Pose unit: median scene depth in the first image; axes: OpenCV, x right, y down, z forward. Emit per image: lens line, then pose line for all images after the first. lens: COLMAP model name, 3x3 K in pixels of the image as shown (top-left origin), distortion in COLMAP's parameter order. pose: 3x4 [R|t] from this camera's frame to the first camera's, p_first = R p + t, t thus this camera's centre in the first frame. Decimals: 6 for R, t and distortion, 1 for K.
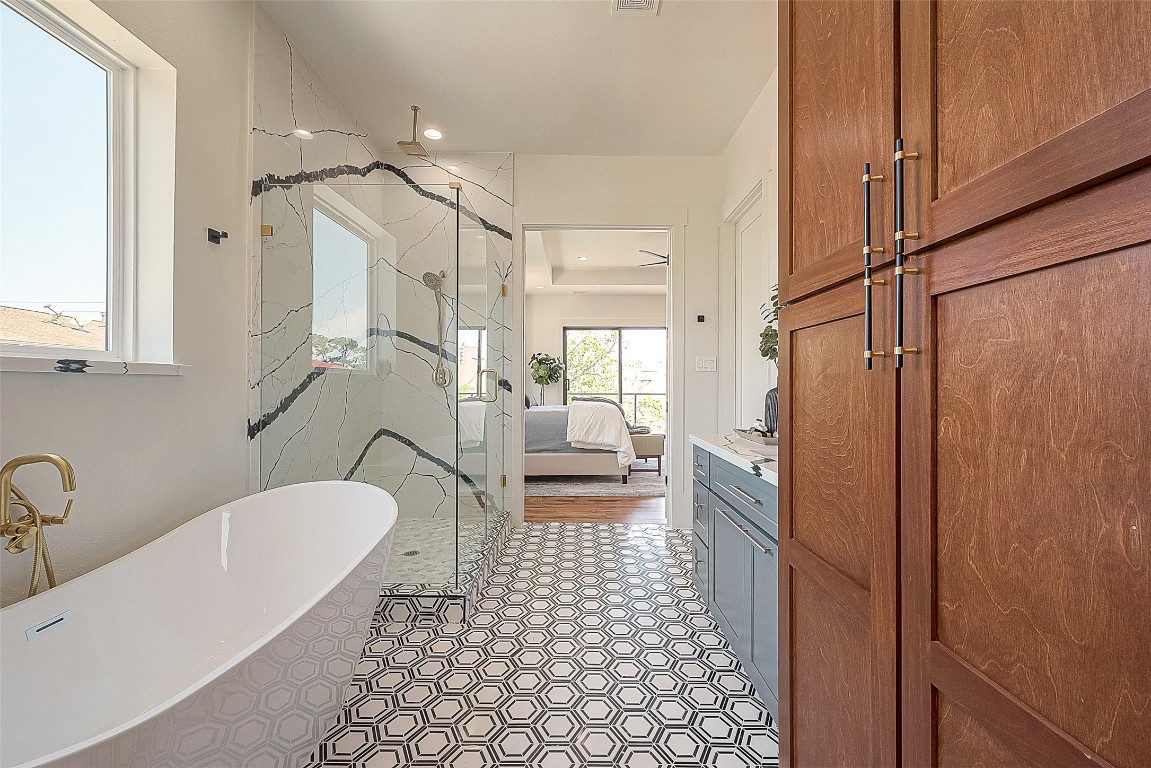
lens RADIAL K [[429.9, 0, 589.0], [0, 429.9, 384.4], [0, 0, 1]] dist [0.000045, 0.000035]
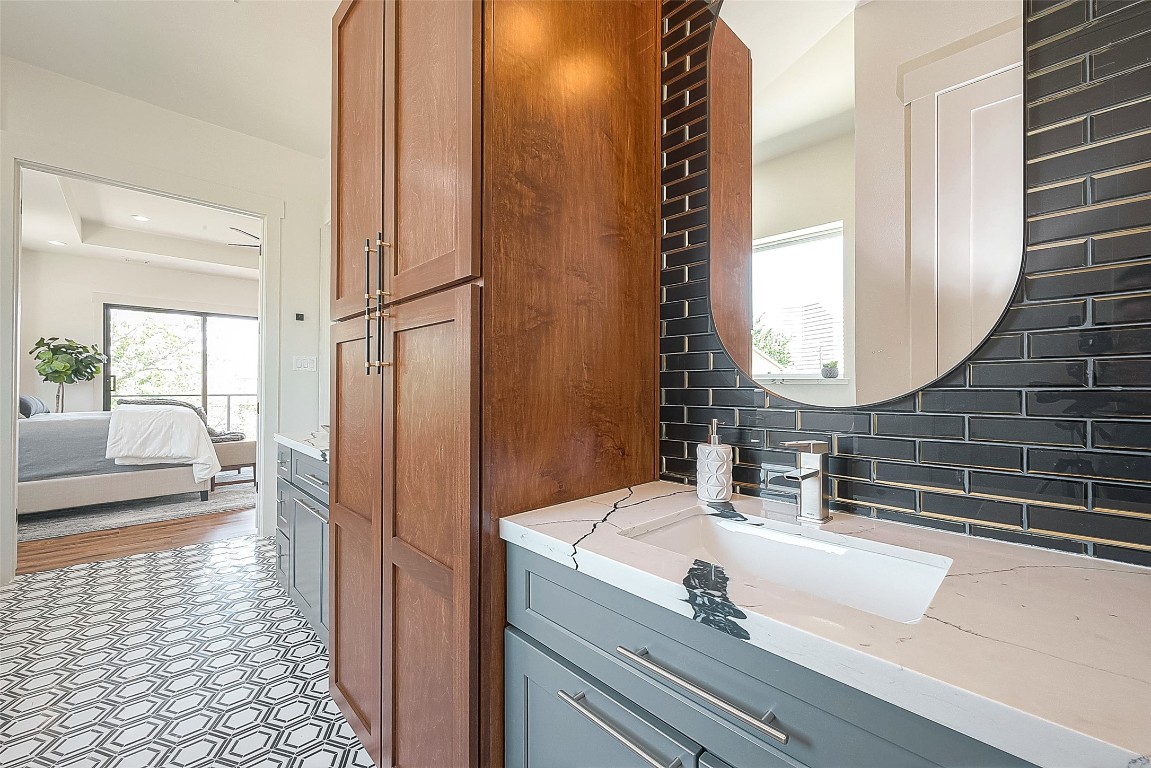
lens RADIAL K [[453.8, 0, 577.5], [0, 453.8, 385.1], [0, 0, 1]] dist [0.000155, 0.000246]
pose [[0.740943, 0.004203, 0.671555, 0.027373], [-0.005180, 0.999986, -0.000544, -0.000106], [-0.671548, -0.003076, 0.740955, -0.157724]]
